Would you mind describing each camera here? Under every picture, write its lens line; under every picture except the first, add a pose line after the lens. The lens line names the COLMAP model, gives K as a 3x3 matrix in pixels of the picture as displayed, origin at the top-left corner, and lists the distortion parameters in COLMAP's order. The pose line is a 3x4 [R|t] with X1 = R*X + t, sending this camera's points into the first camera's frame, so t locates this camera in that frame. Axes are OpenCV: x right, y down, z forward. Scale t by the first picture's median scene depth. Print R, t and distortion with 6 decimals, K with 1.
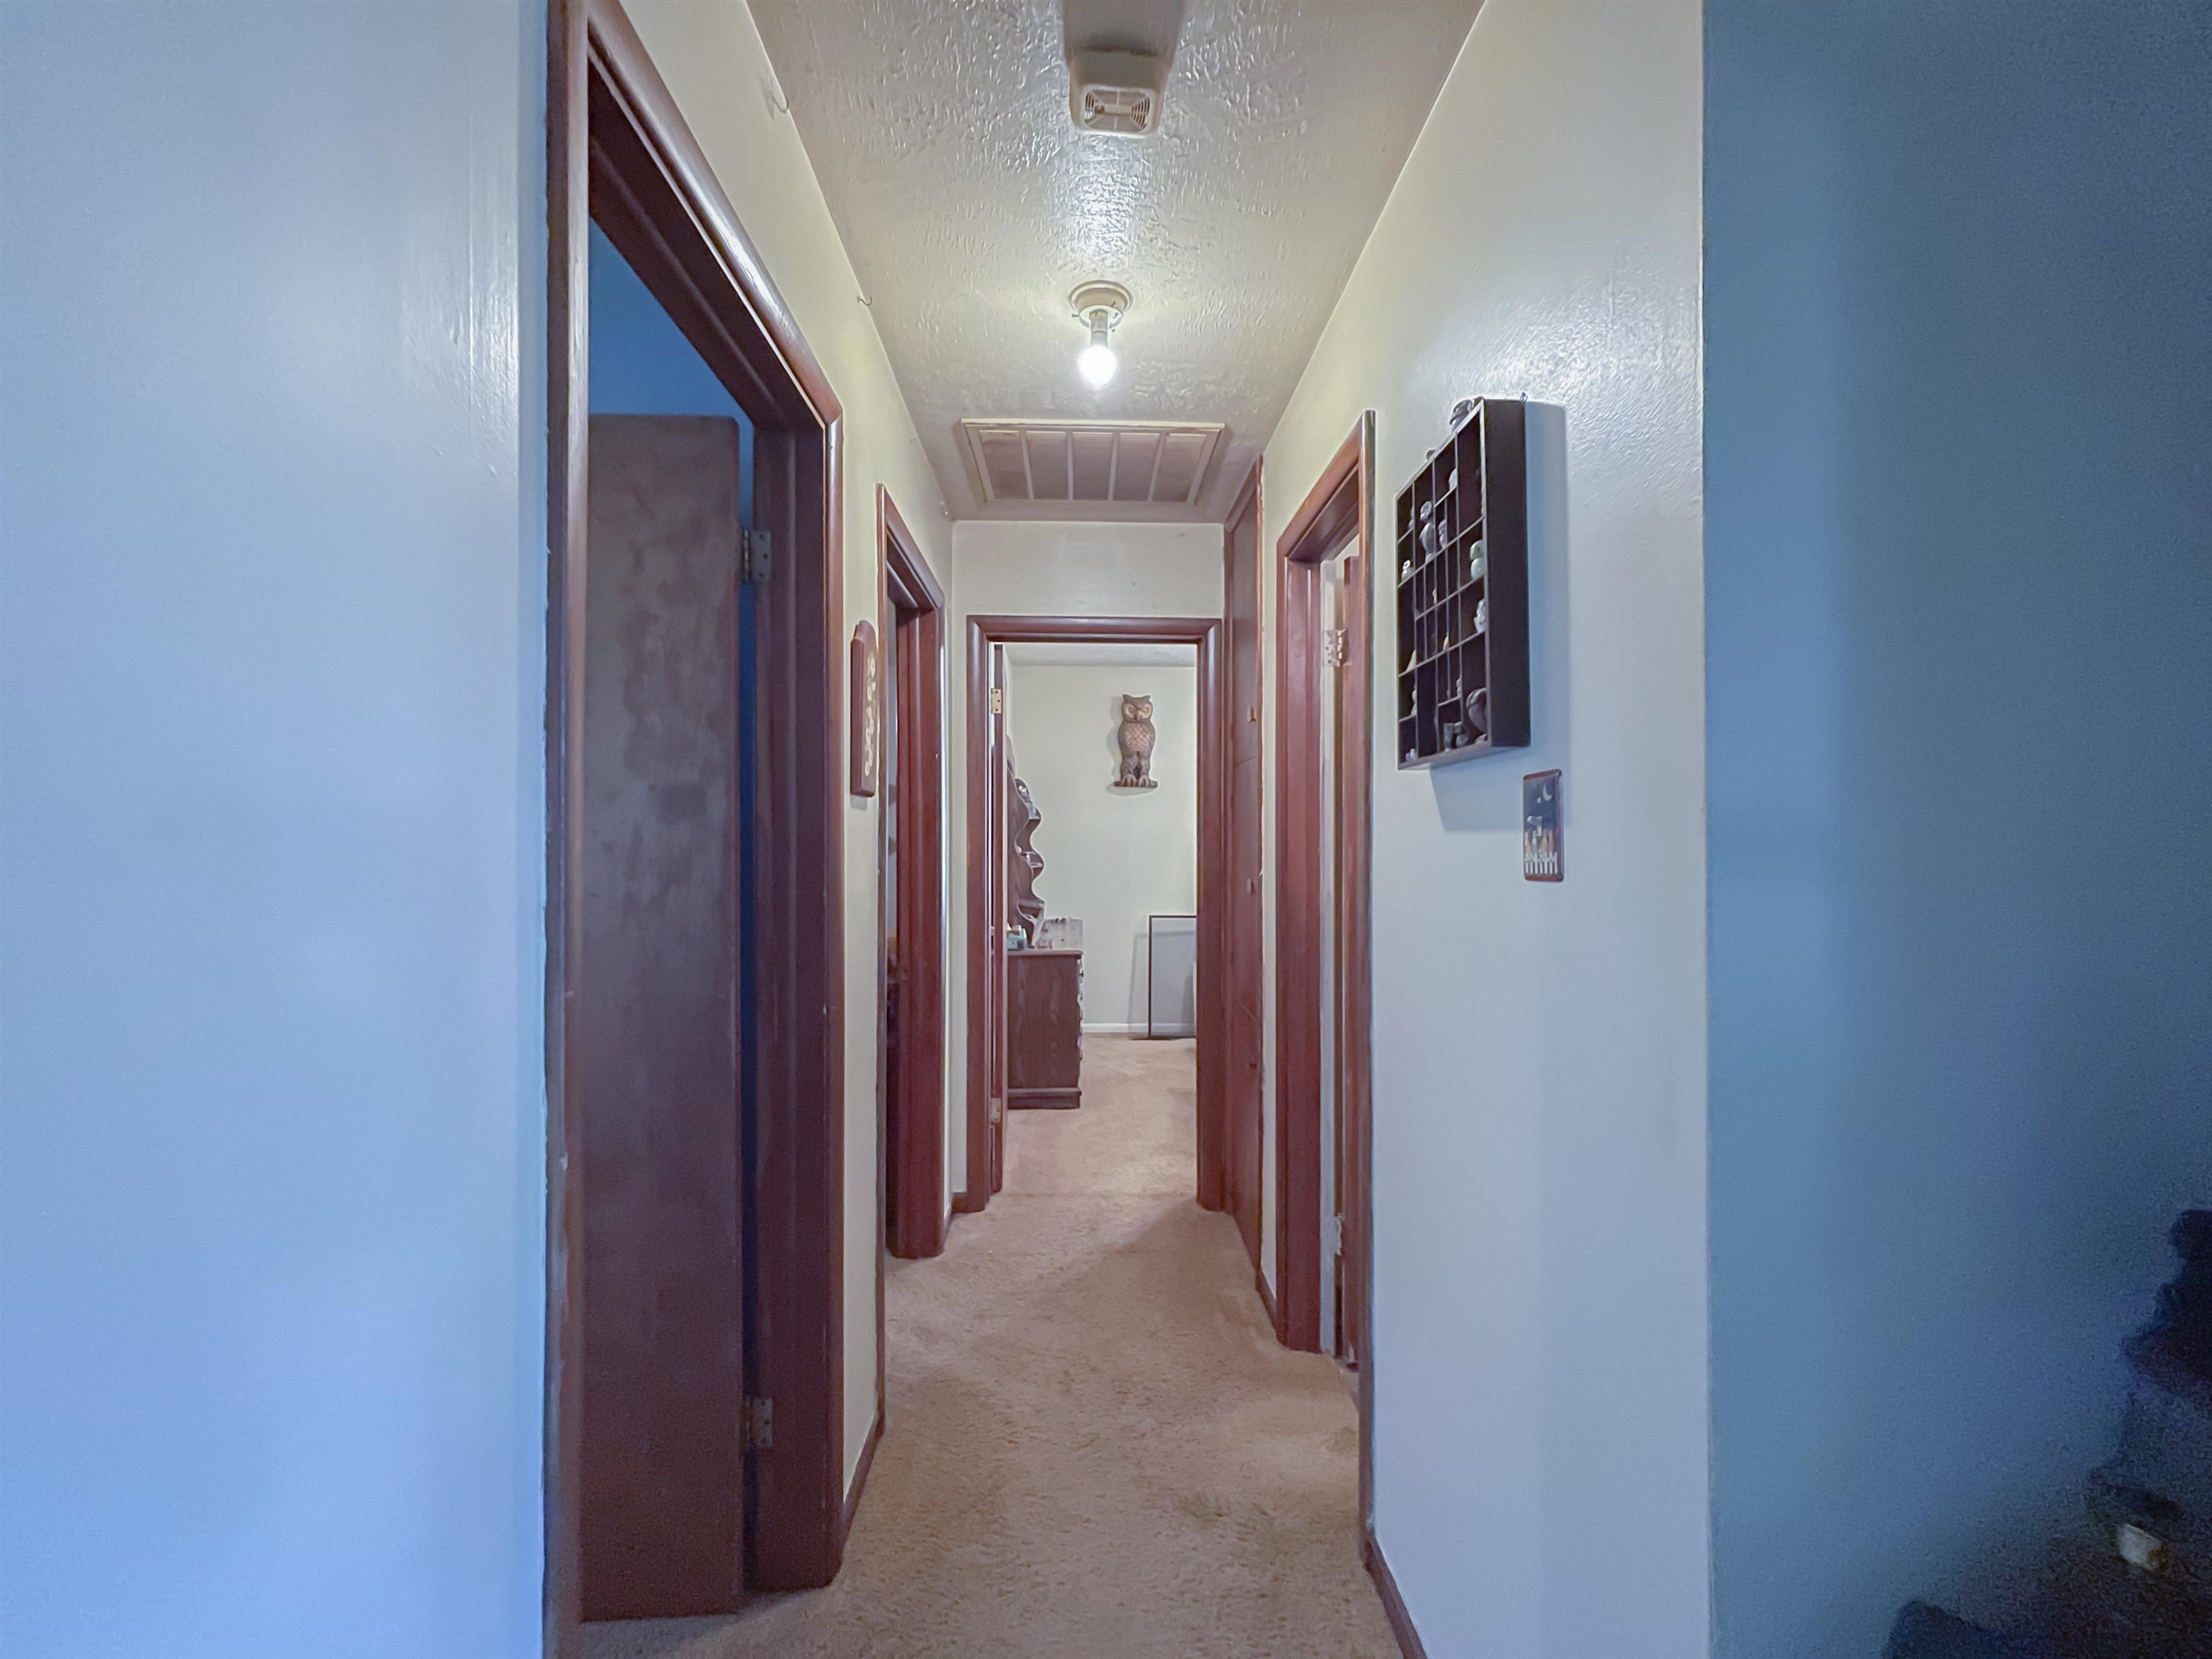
lens RADIAL K [[891.0, 0, 1110.0], [0, 891.0, 830.1], [0, 0, 1]] dist [-0.003216, 0.002193]
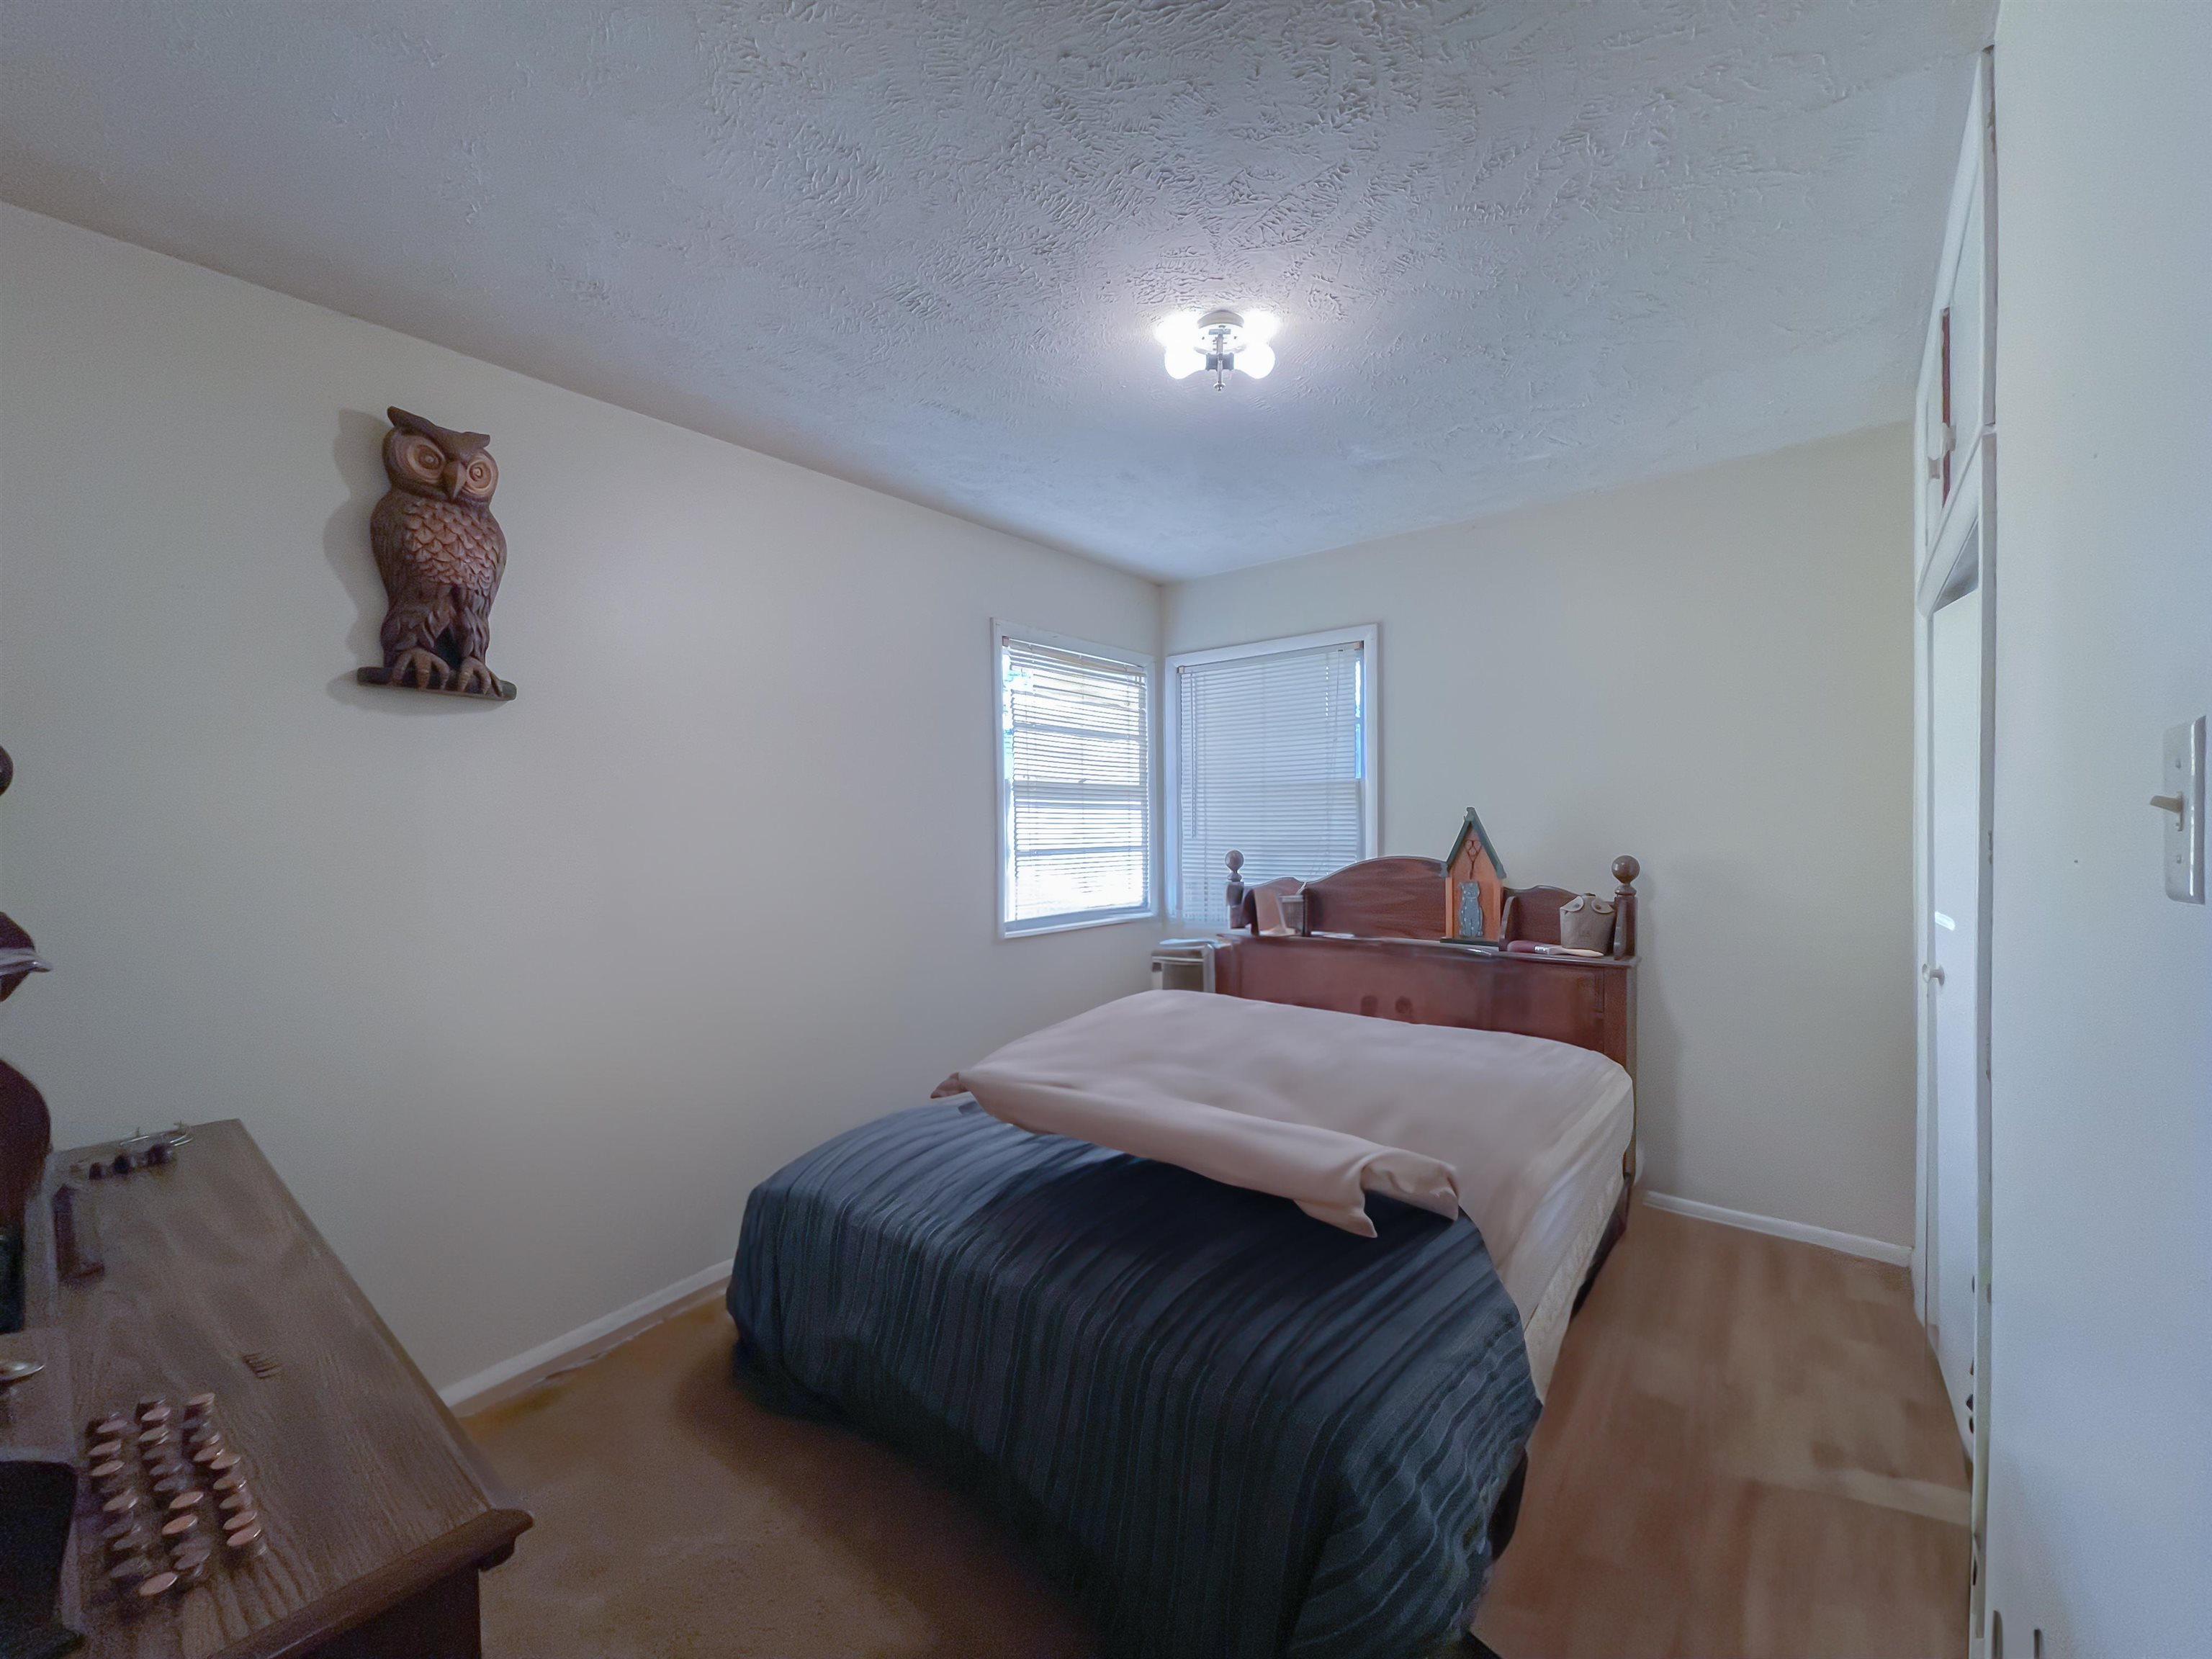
lens RADIAL K [[891.0, 0, 1102.8], [0, 891.0, 839.8], [0, 0, 1]] dist [-0.003216, 0.002193]
pose [[0.658962, -0.014111, 0.752044, -0.062024], [0.006701, 0.999894, 0.012891, 0.006091], [-0.752146, -0.003455, 0.658987, 0.585431]]
